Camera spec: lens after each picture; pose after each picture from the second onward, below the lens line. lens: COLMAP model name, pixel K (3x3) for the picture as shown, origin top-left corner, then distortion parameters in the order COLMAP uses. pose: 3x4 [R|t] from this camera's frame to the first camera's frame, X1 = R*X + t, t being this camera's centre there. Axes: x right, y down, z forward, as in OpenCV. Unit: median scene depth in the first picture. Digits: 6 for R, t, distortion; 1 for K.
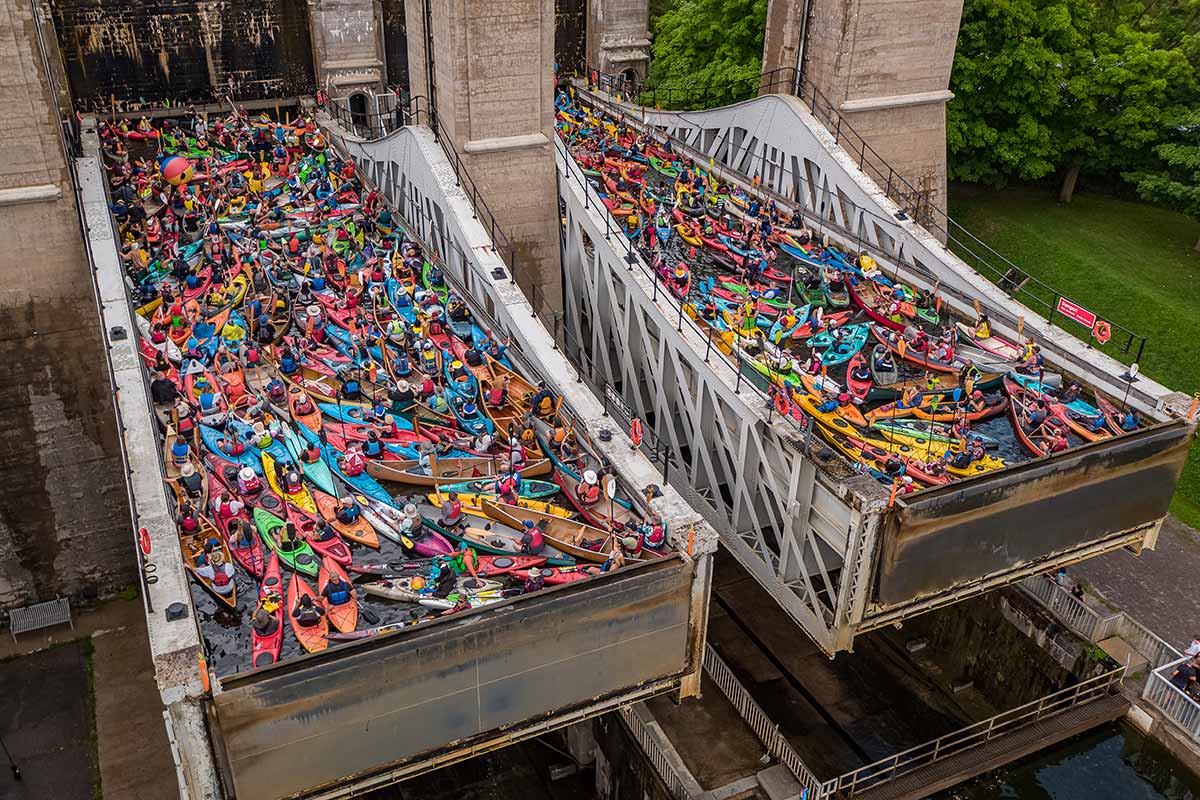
lens RADIAL K [[1091.6, 0, 600.0], [0, 1091.6, 400.0], [0, 0, 1]] dist [0.009384, 0.000709]
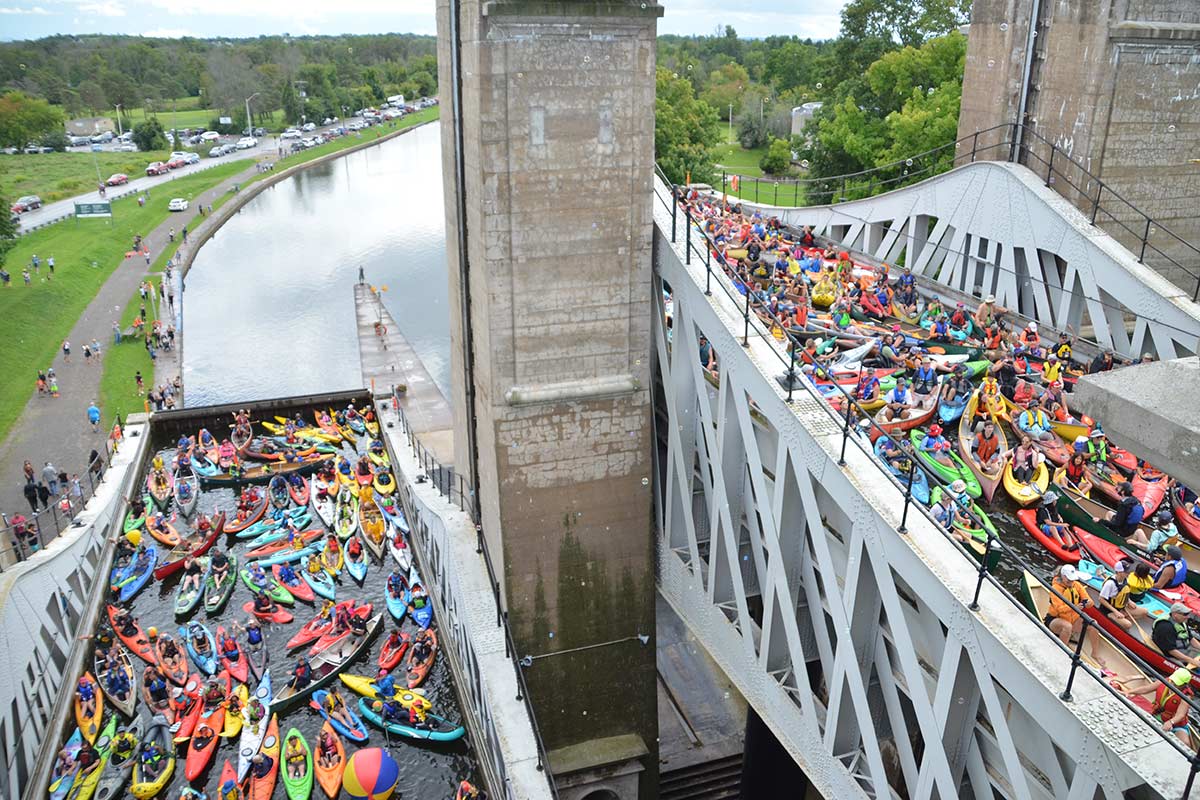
lens RADIAL K [[1023.0, 0, 600.0], [0, 1023.0, 400.0], [0, 0, 1]] dist [-0.161487, 0.000701]
pose [[0.993568, 0.027401, -0.109873, -0.006605], [-0.042239, 0.989933, -0.135086, -0.038841], [0.105065, 0.138858, 0.984723, 0.390310]]
